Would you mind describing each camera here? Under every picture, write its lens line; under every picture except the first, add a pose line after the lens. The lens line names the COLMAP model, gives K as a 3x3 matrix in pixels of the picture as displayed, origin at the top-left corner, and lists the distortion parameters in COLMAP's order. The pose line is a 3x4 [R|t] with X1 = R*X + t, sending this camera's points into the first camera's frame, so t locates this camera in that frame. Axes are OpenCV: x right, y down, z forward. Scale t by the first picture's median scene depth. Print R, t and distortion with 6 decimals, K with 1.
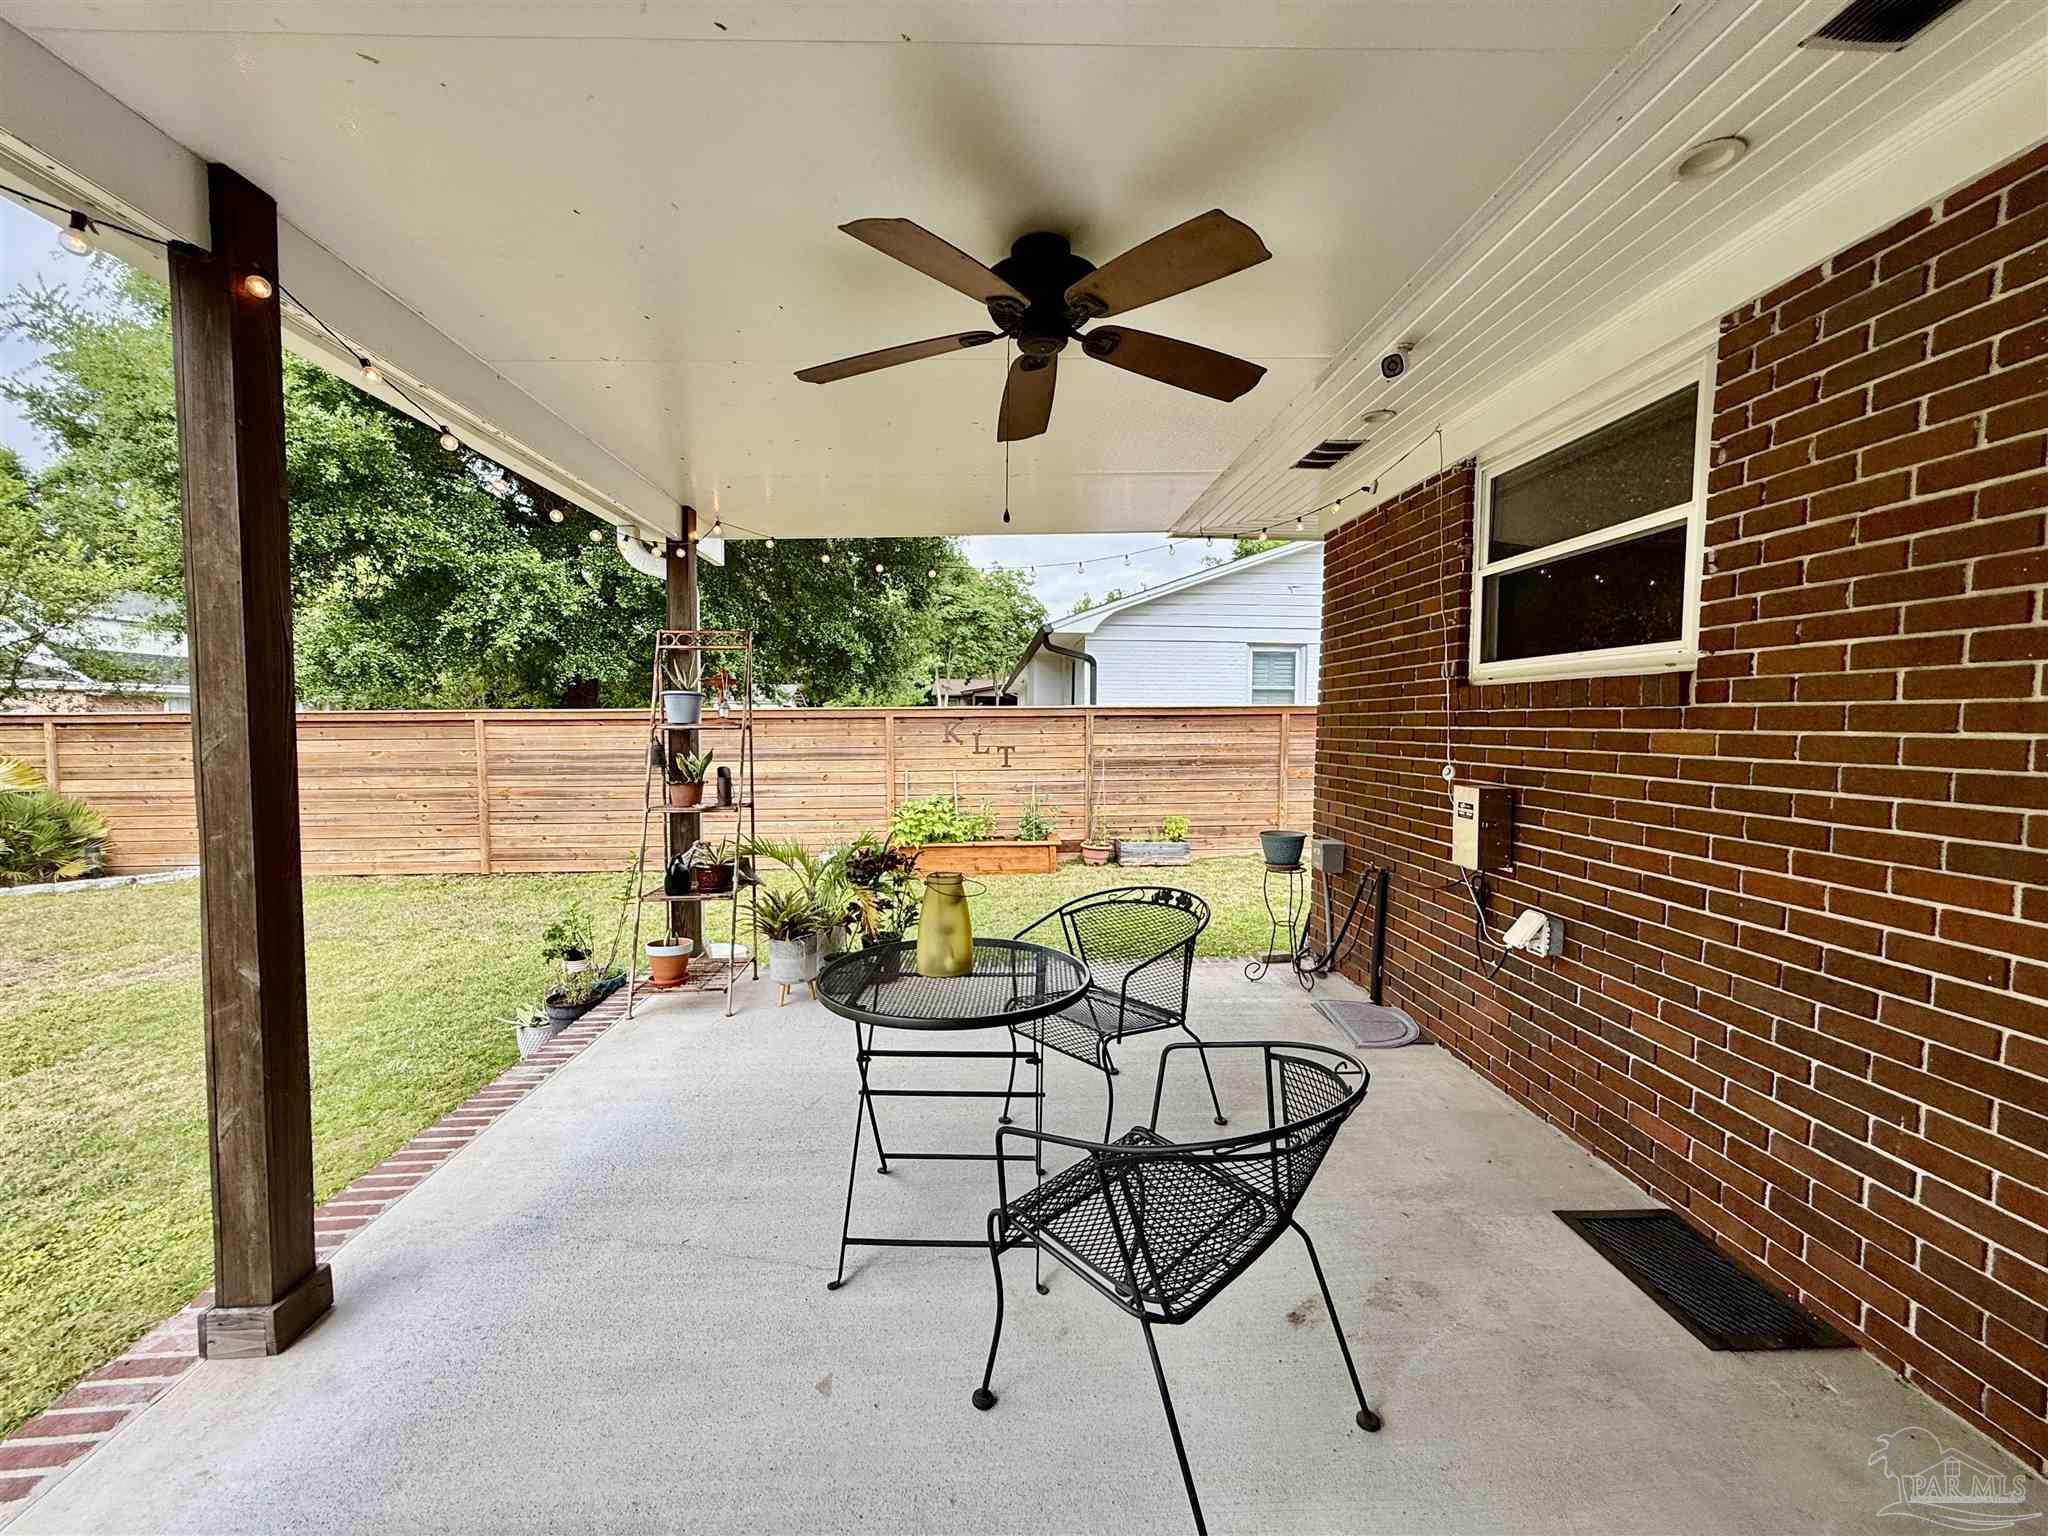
lens RADIAL K [[815.0, 0, 1021.8], [0, 815.0, 768.8], [0, 0, 1]] dist [-0.001047, 0.000557]
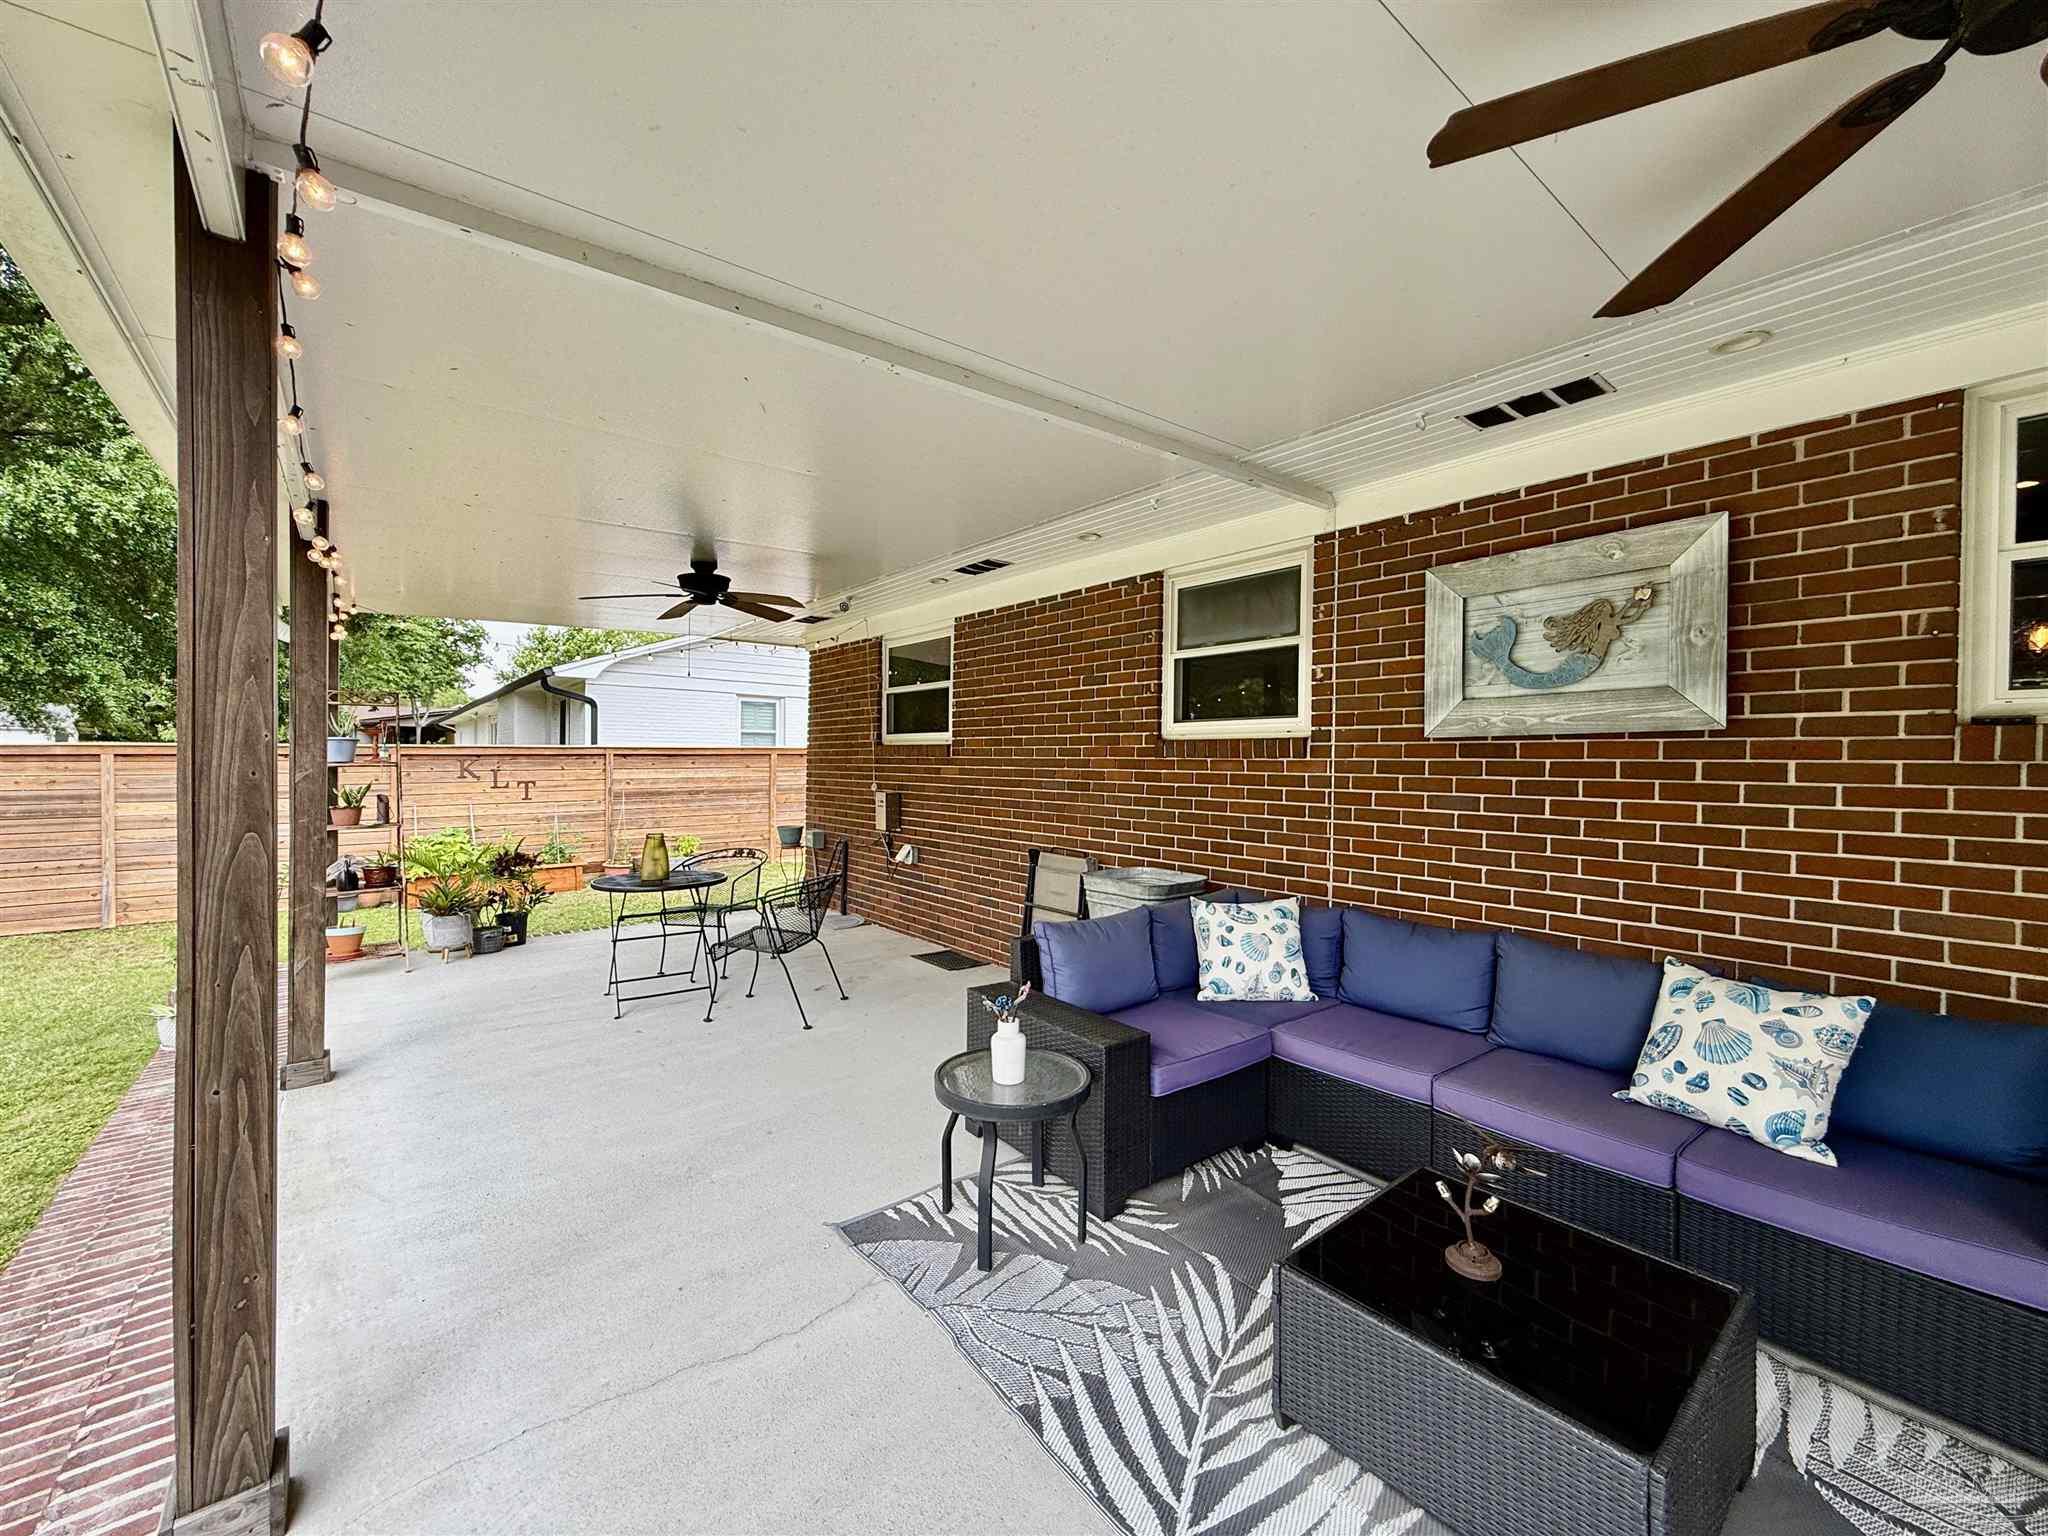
lens RADIAL K [[815.0, 0, 1021.8], [0, 815.0, 768.8], [0, 0, 1]] dist [-0.001047, 0.000557]
pose [[0.806977, -0.003490, 0.590572, -0.296662], [0.029412, 0.998979, -0.034285, 0.030809], [-0.589849, 0.045037, 0.806256, -0.670734]]
